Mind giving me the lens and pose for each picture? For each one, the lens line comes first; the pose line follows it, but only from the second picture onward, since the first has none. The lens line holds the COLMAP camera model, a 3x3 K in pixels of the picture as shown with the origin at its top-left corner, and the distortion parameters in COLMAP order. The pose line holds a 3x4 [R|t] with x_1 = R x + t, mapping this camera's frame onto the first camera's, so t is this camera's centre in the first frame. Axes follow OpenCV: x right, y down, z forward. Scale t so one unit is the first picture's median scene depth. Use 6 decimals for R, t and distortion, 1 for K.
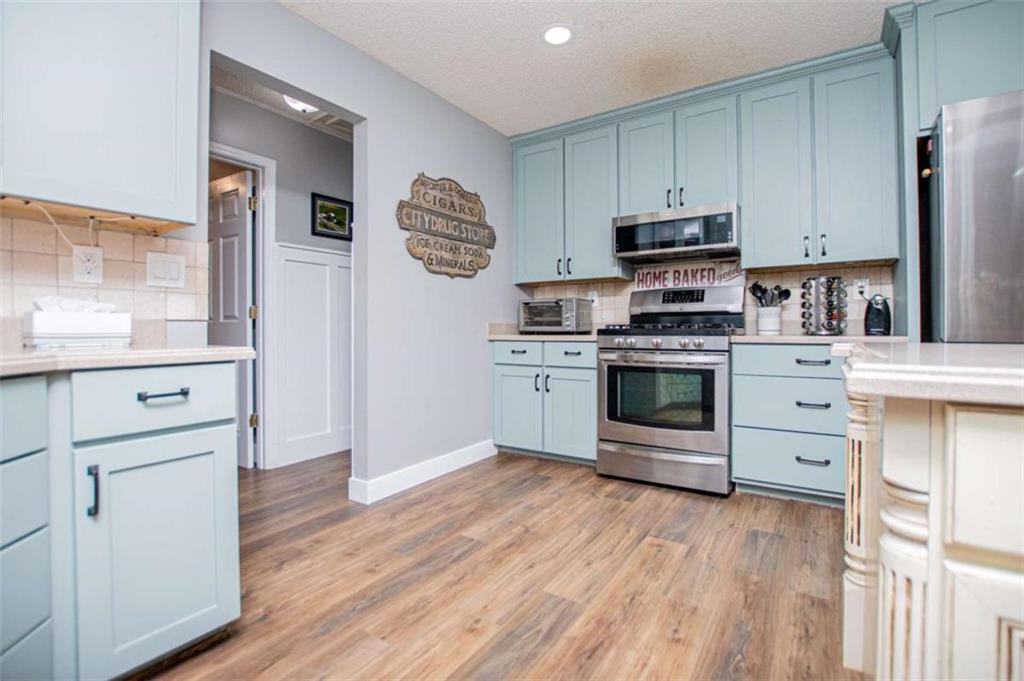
lens RADIAL K [[456.7, 0, 512.1], [0, 456.7, 334.3], [0, 0, 1]] dist [-0.019430, 0.001640]
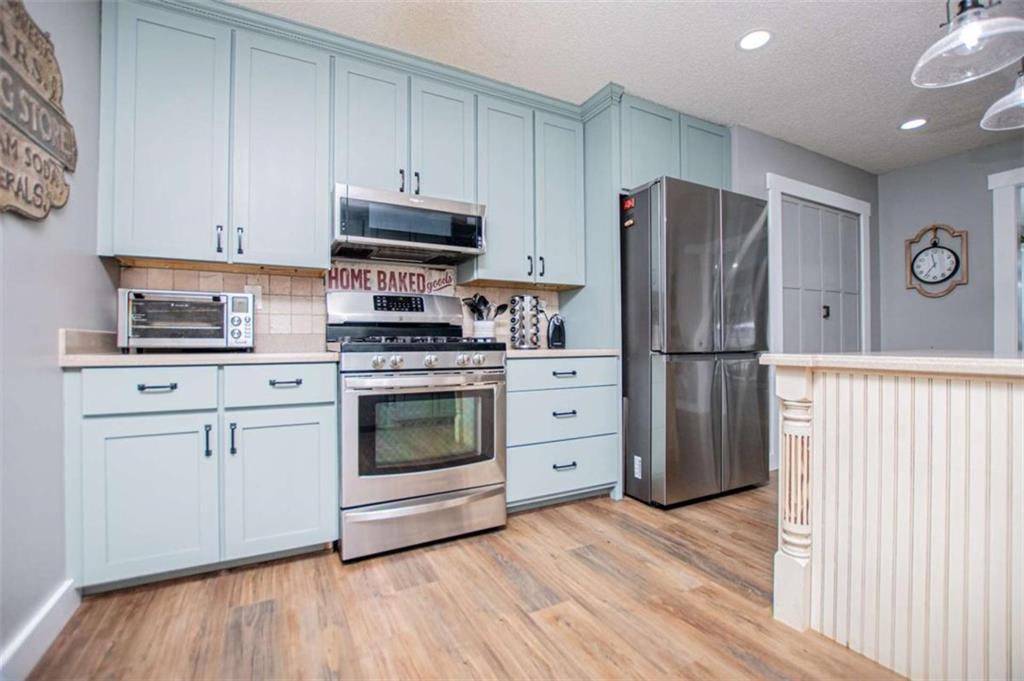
lens RADIAL K [[456.7, 0, 512.3], [0, 456.7, 340.6], [0, 0, 1]] dist [-0.019430, 0.001640]
pose [[0.479303, 0.004472, 0.877638, -0.283879], [0.010758, 0.999882, -0.010970, -0.005470], [-0.877584, 0.014700, 0.479198, 0.477395]]
